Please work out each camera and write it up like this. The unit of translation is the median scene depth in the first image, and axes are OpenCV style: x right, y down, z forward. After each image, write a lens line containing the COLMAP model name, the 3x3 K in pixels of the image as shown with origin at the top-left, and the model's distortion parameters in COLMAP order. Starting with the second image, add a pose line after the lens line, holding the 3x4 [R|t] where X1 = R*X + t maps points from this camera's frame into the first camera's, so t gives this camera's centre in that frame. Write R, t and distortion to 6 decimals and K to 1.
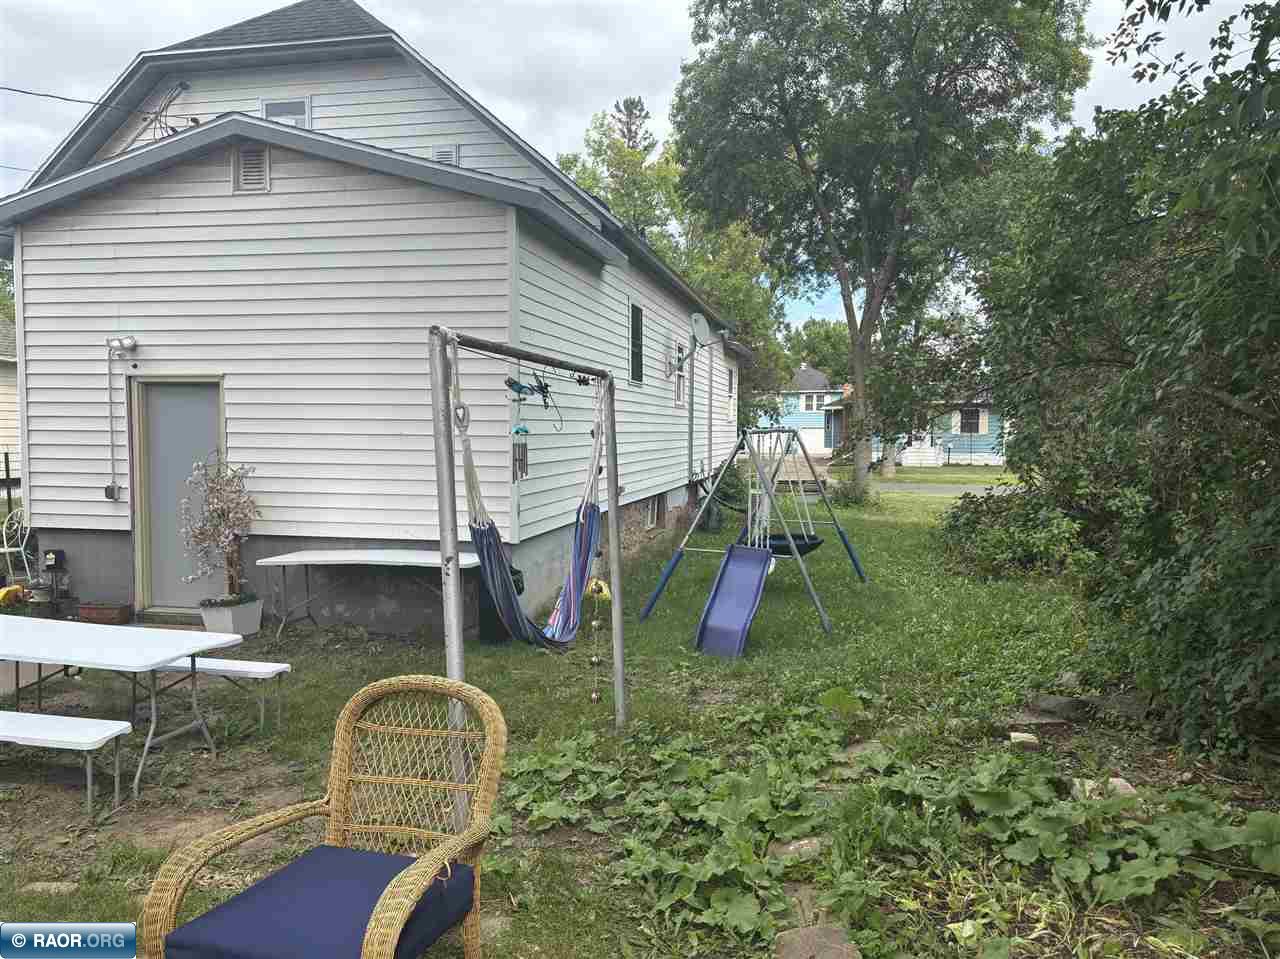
lens RADIAL K [[960.3, 0, 648.1], [0, 960.3, 491.3], [0, 0, 1]] dist [0.007497, -0.003631]
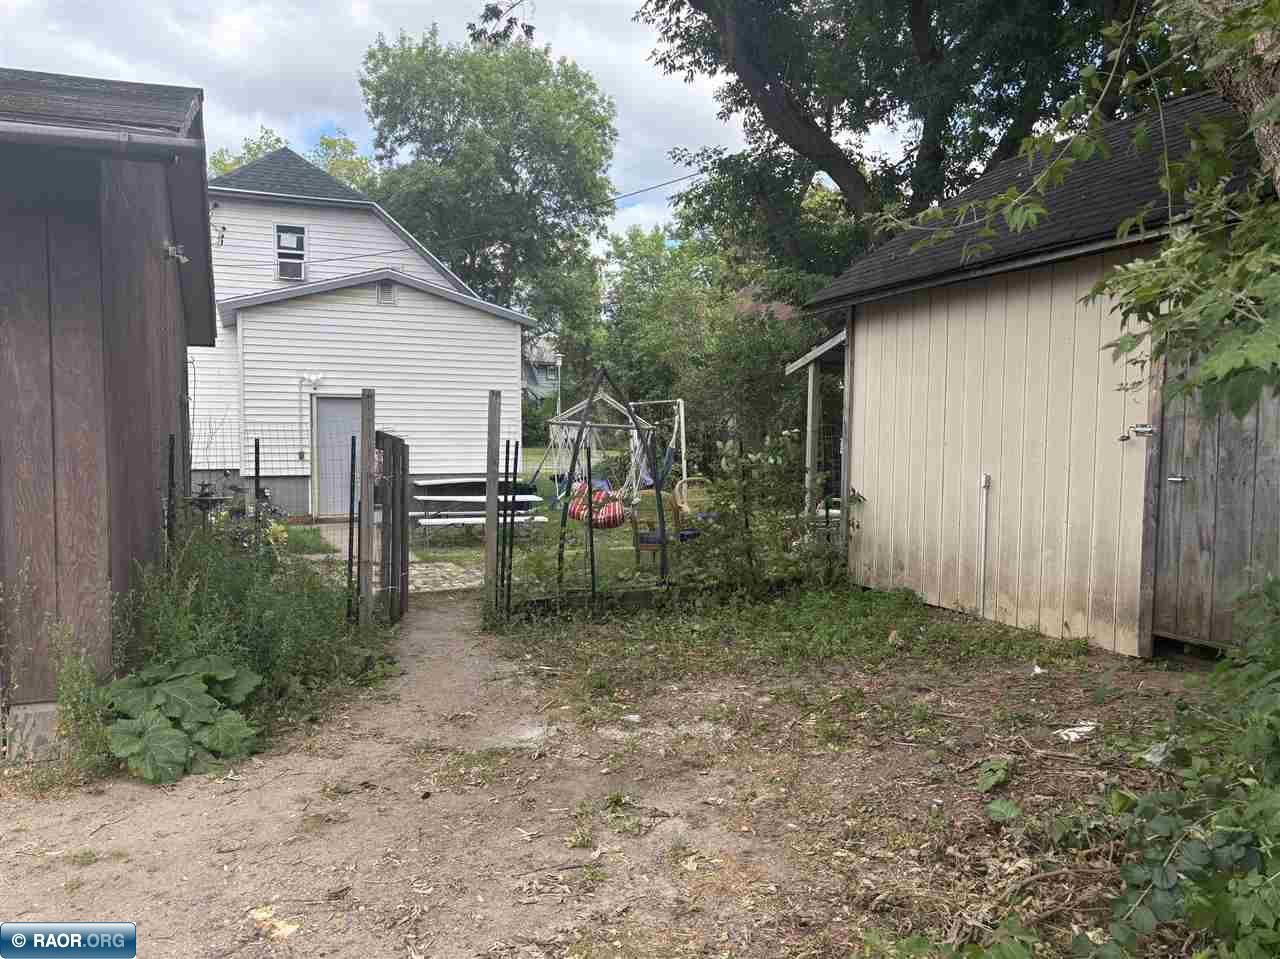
lens RADIAL K [[967.5, 0, 627.9], [0, 967.5, 482.0], [0, 0, 1]] dist [0.040244, 0.000436]
pose [[0.837163, -0.034505, 0.545863, -1.078652], [0.037381, 0.999284, 0.005839, 0.067297], [-0.545674, 0.015517, 0.837854, -0.953697]]
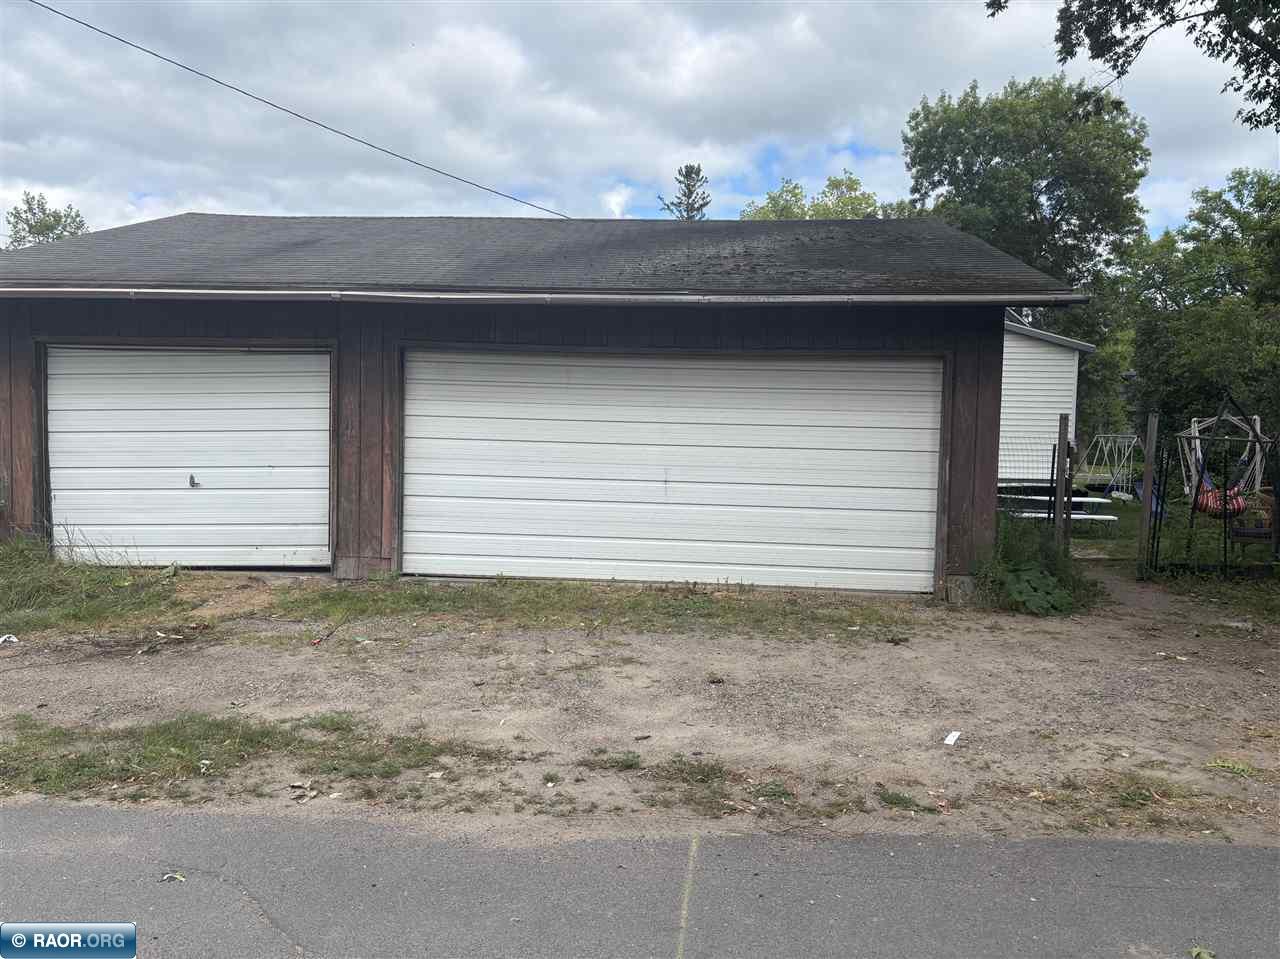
lens RADIAL K [[976.3, 0, 596.4], [0, 976.3, 479.4], [0, 0, 1]] dist [0.004812, -0.005296]
pose [[0.993553, 0.007542, 0.113119, -1.617855], [-0.005970, 0.999881, -0.014224, 0.095884], [-0.113213, 0.013457, 0.993480, -1.374958]]
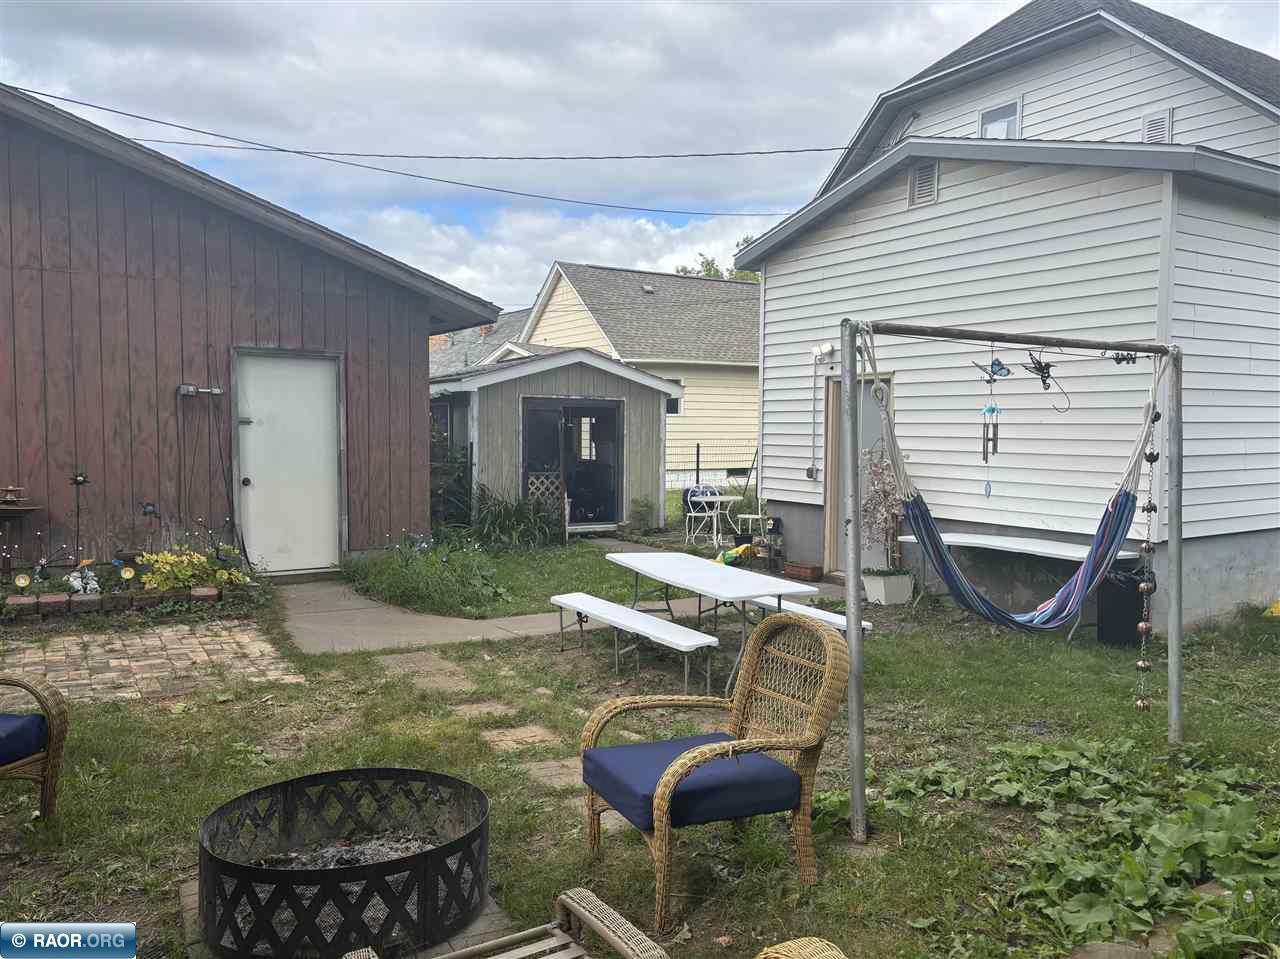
lens RADIAL K [[953.5, 0, 640.1], [0, 953.5, 506.3], [0, 0, 1]] dist [0.010792, -0.005153]
pose [[0.684691, 0.059013, -0.726440, 0.176269], [-0.046784, 0.998220, 0.036996, 0.008704], [0.727330, 0.008655, 0.686233, 0.014108]]
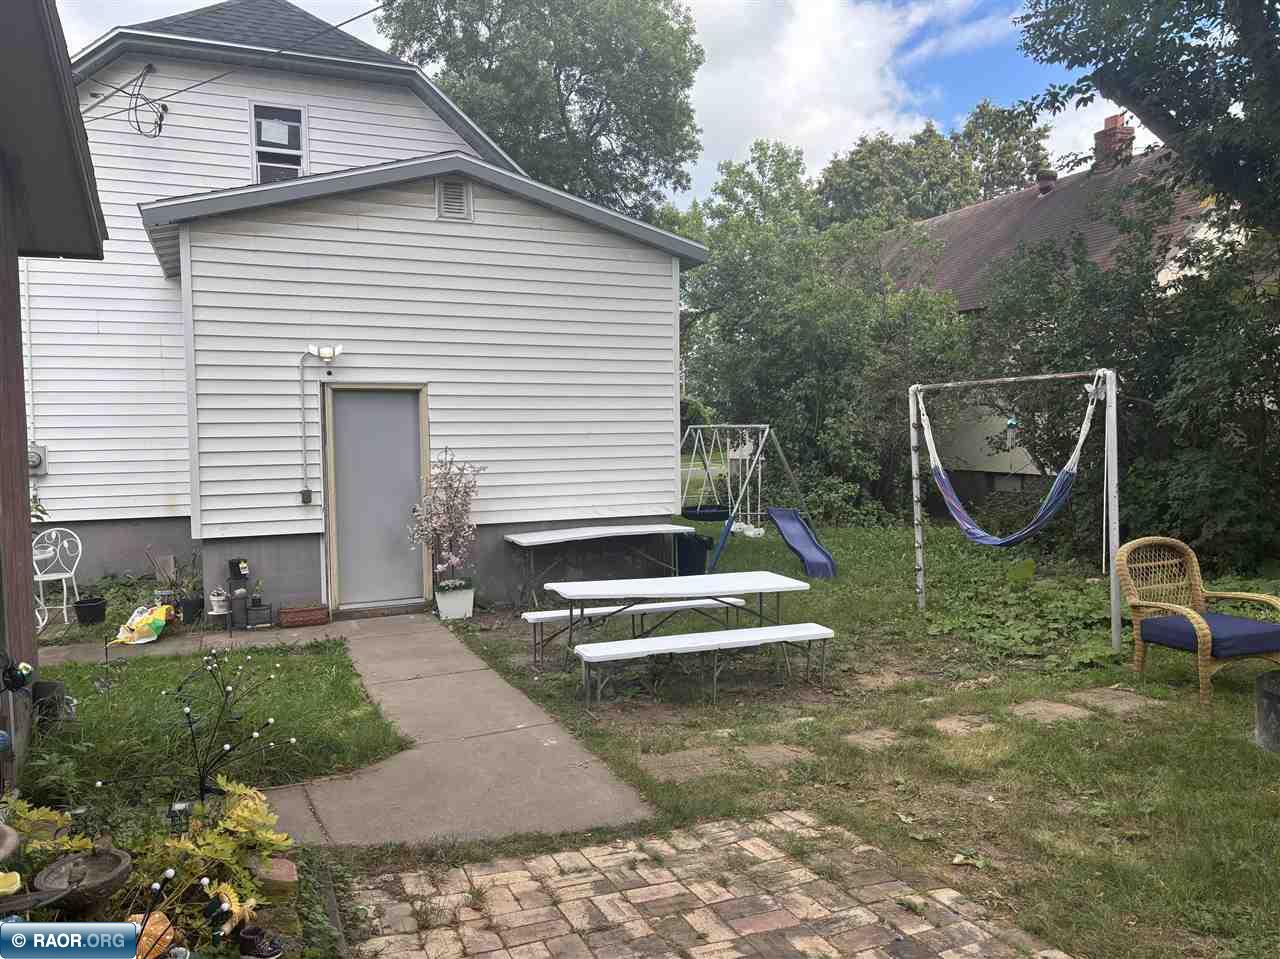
lens RADIAL K [[960.3, 0, 648.1], [0, 960.3, 491.3], [0, 0, 1]] dist [0.007497, -0.003631]
pose [[0.818644, -0.053901, 0.571767, -0.855959], [0.055360, 0.998356, 0.014852, 0.000436], [-0.571627, 0.019495, 0.820282, -0.042501]]
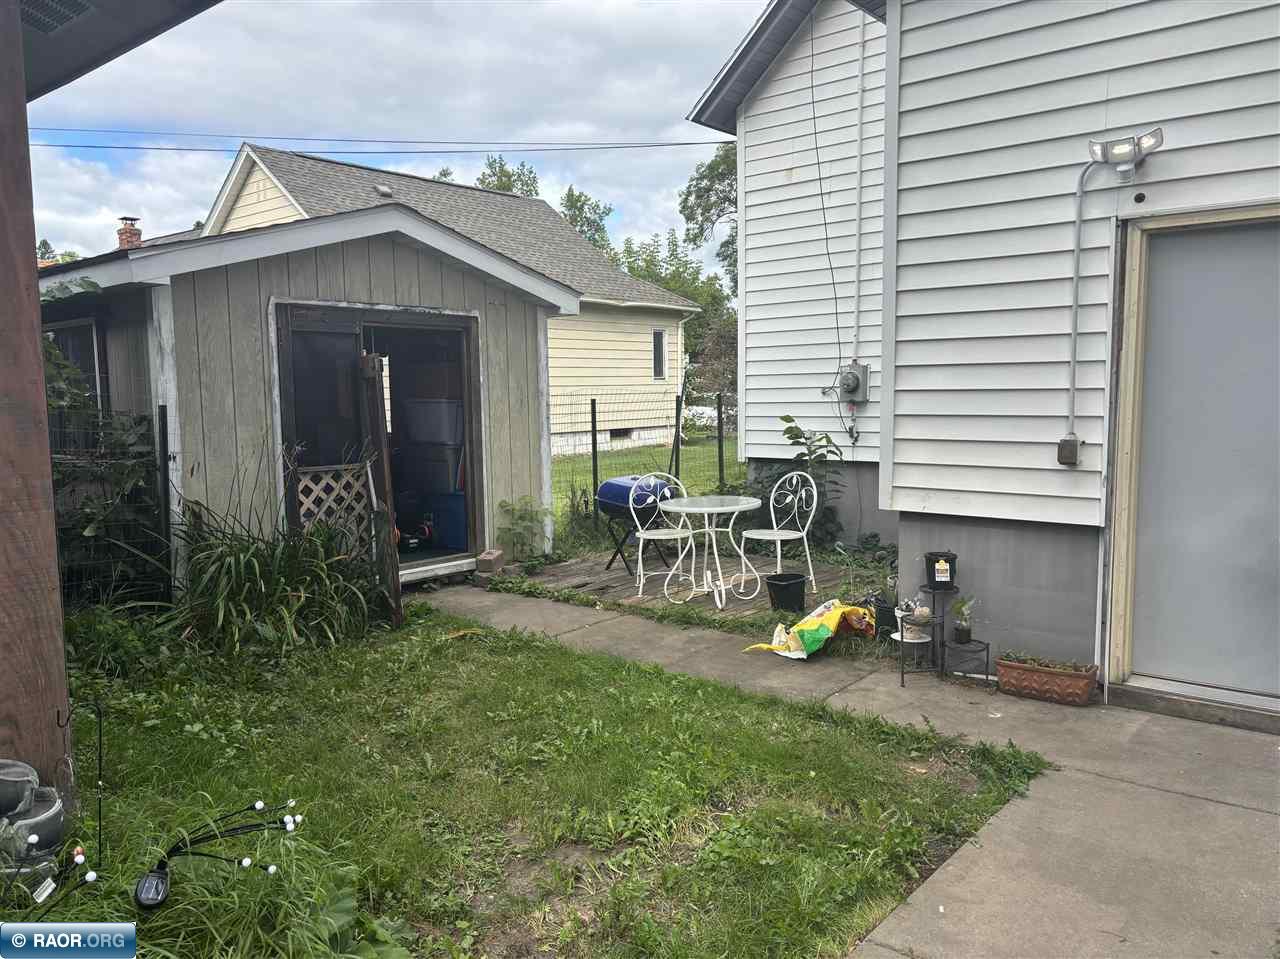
lens RADIAL K [[967.5, 0, 627.9], [0, 967.5, 482.0], [0, 0, 1]] dist [0.040244, 0.000436]
pose [[0.878053, 0.027311, -0.477784, -0.522546], [-0.008448, 0.999099, 0.041584, -0.002966], [0.478489, -0.032477, 0.877492, 0.428999]]
